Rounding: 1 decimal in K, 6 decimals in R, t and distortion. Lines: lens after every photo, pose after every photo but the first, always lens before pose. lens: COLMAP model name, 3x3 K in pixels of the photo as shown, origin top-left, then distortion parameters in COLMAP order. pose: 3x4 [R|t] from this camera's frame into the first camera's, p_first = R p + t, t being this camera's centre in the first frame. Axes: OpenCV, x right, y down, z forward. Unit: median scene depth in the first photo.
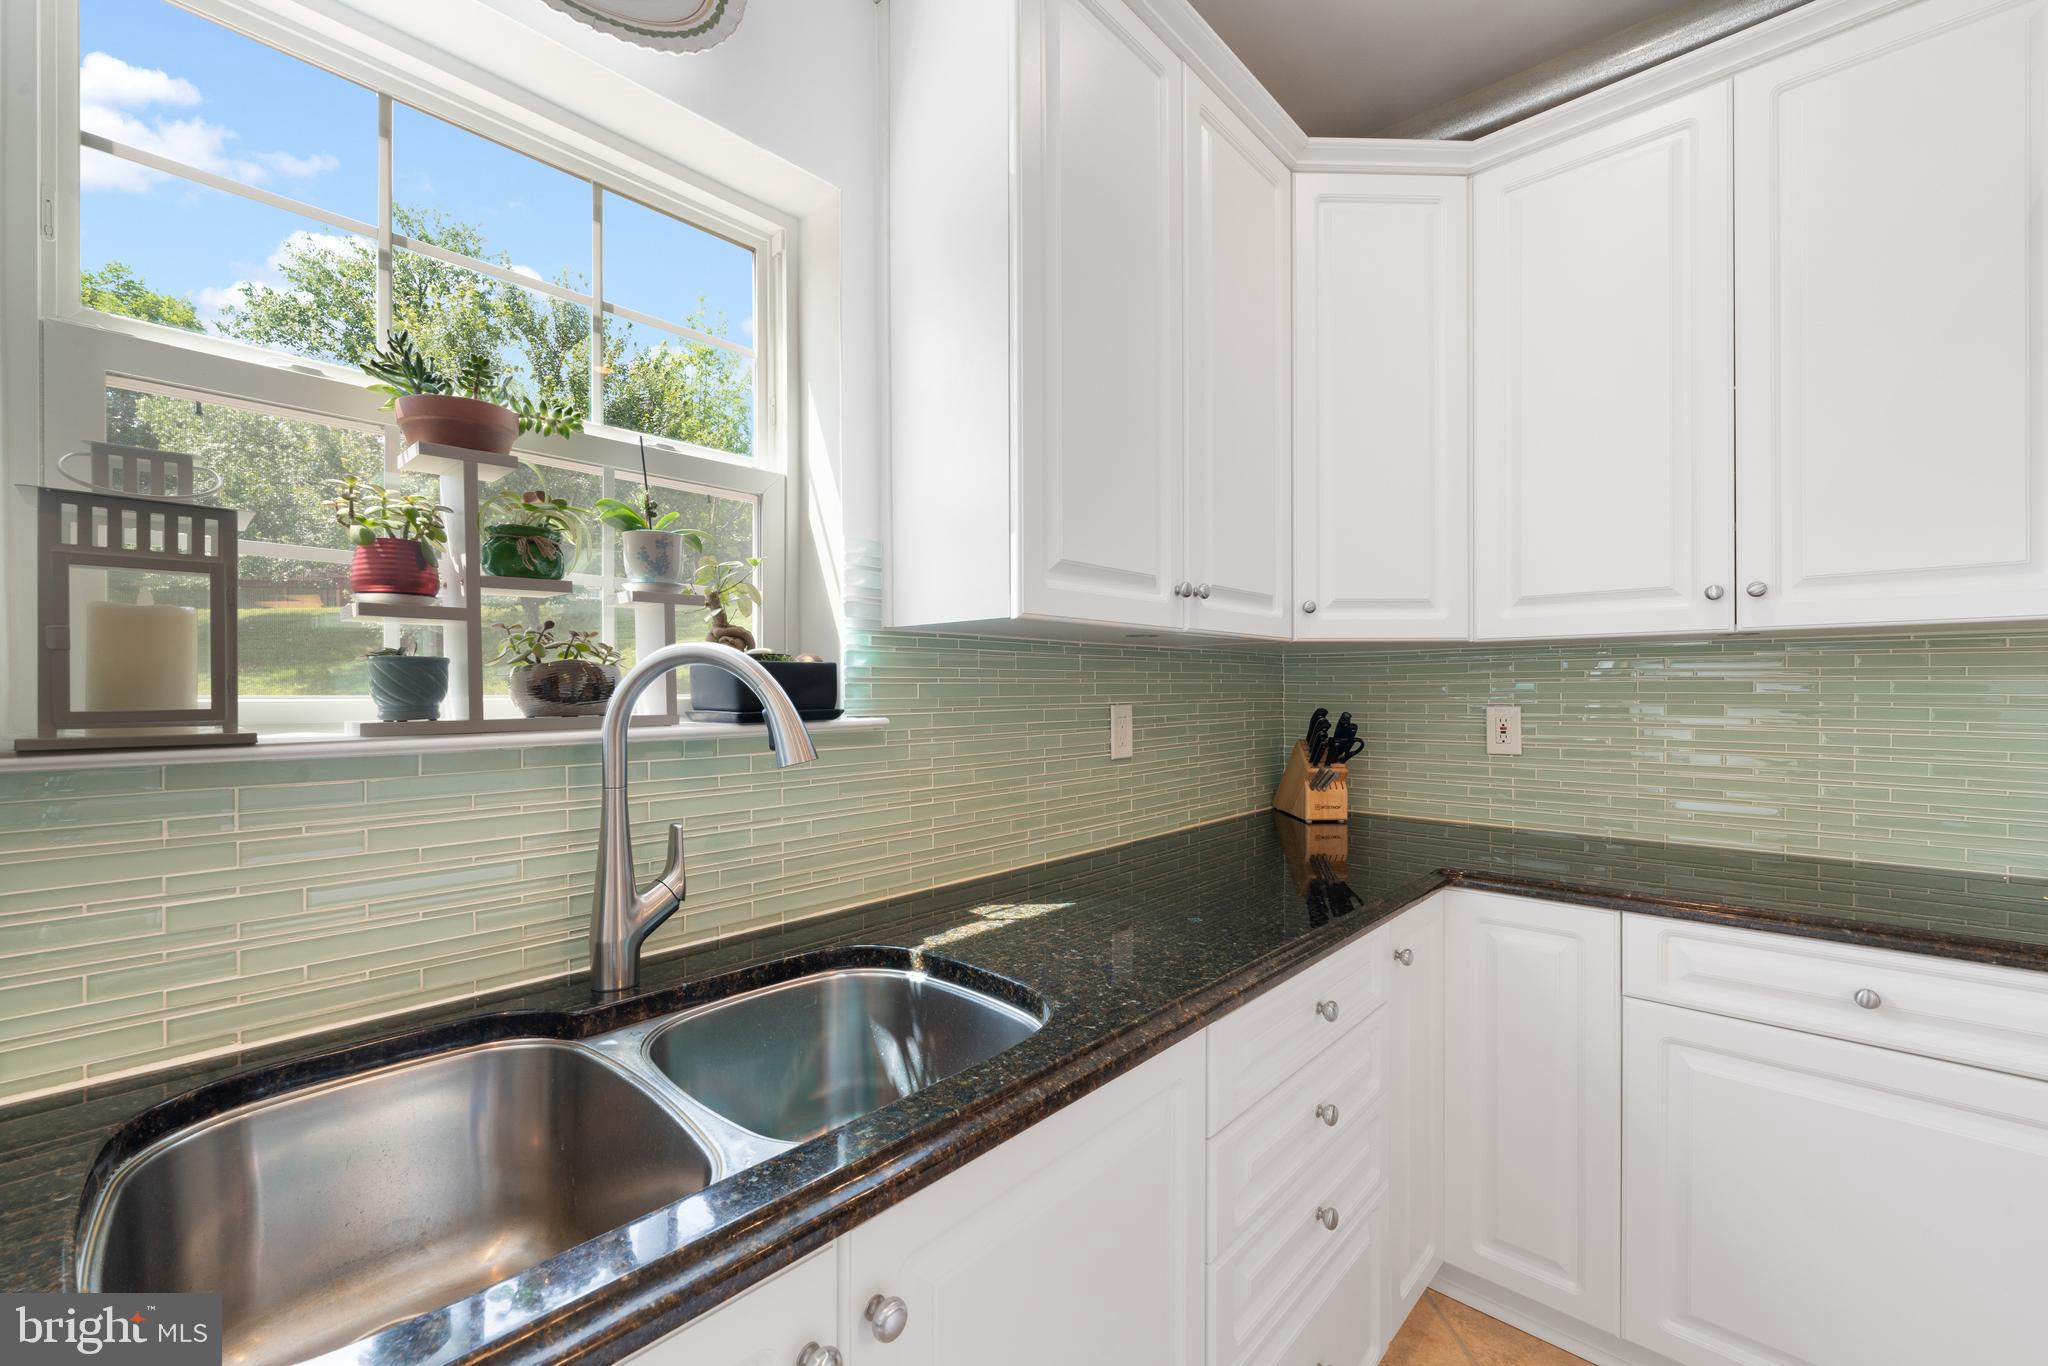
lens RADIAL K [[837.2, 0, 1018.5], [0, 837.2, 691.9], [0, 0, 1]] dist [-0.002141, -0.000610]
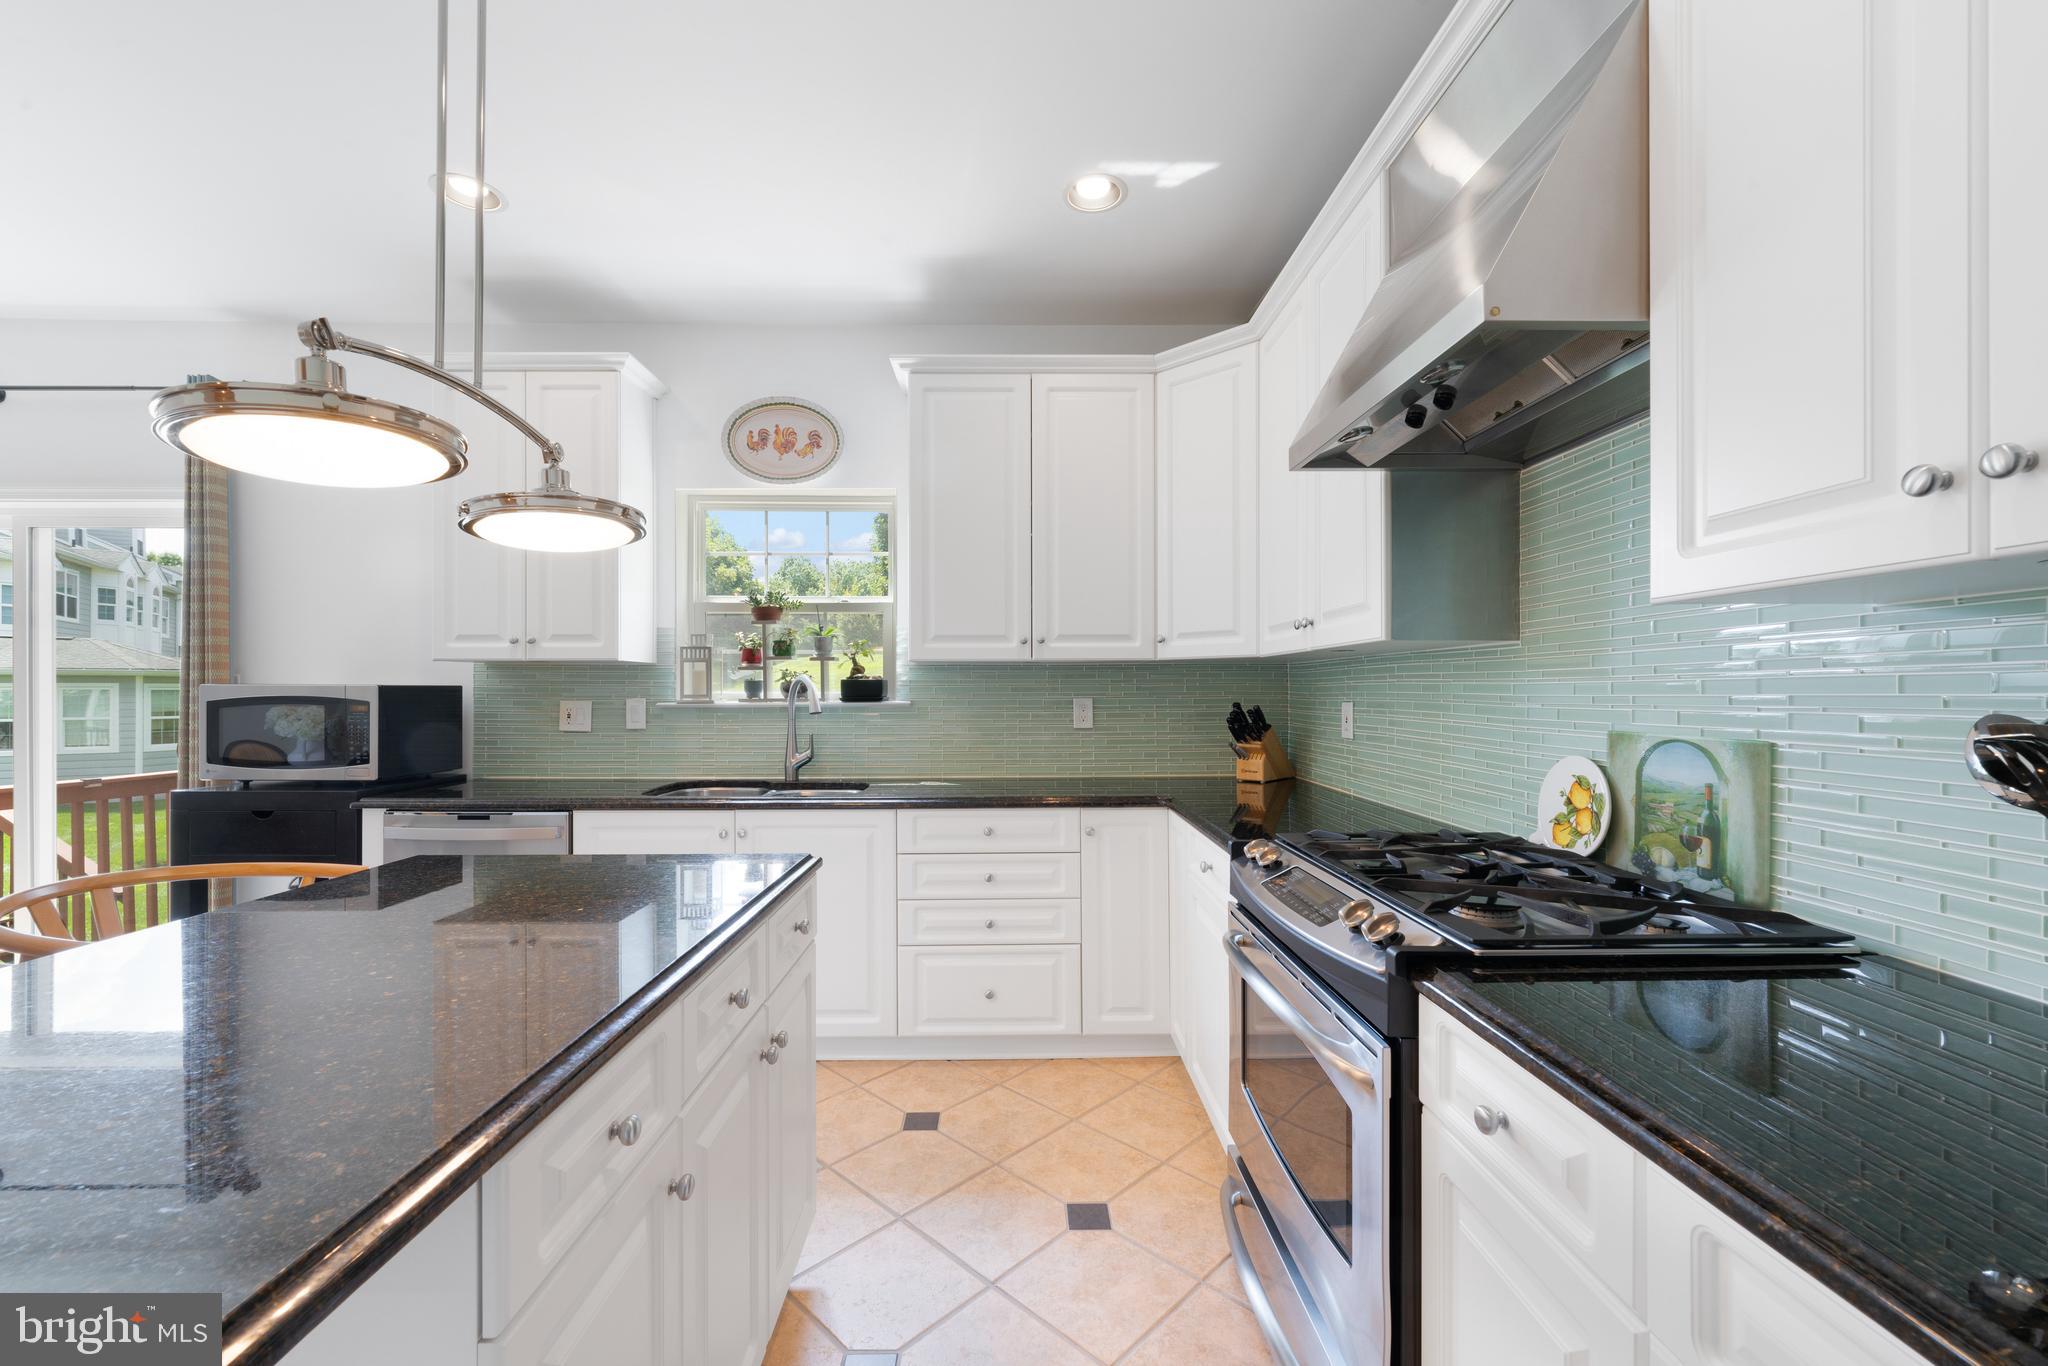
lens RADIAL K [[837.2, 0, 1008.6], [0, 837.2, 681.6], [0, 0, 1]] dist [-0.002141, -0.000610]
pose [[0.680688, -0.005720, -0.732551, 1.681283], [-0.001575, 0.999956, -0.009272, -0.003192], [0.732571, 0.007465, 0.680649, -0.408875]]
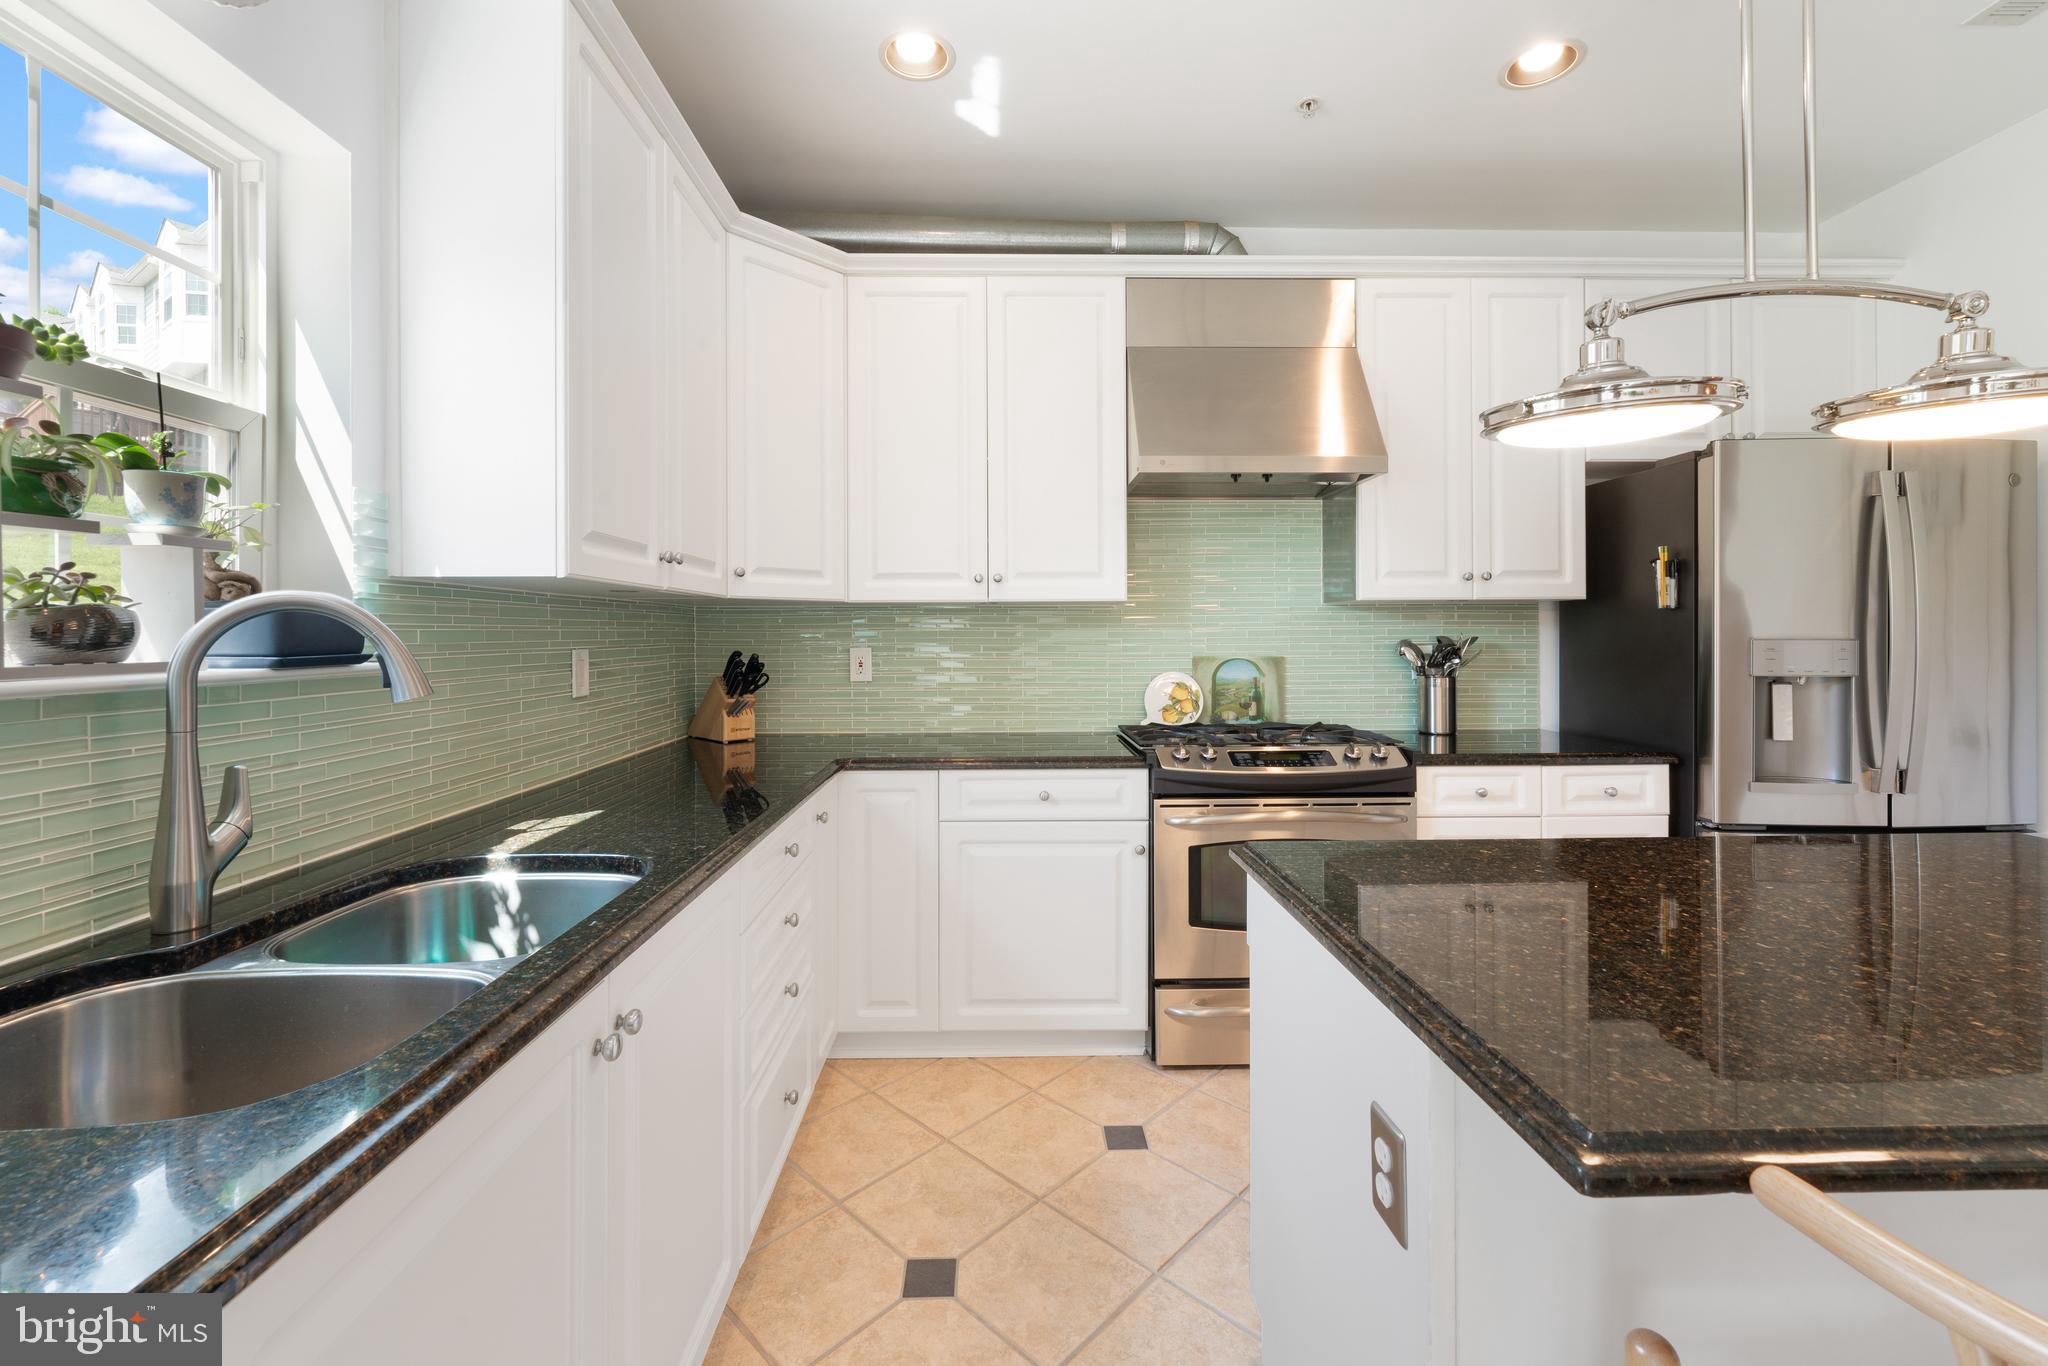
lens RADIAL K [[837.2, 0, 1012.8], [0, 837.2, 635.4], [0, 0, 1]] dist [-0.002141, -0.000610]
pose [[0.720859, 0.000320, 0.693081, -0.306694], [0.003034, 0.999989, -0.003618, 0.003026], [-0.693075, 0.004711, 0.720850, -0.282294]]
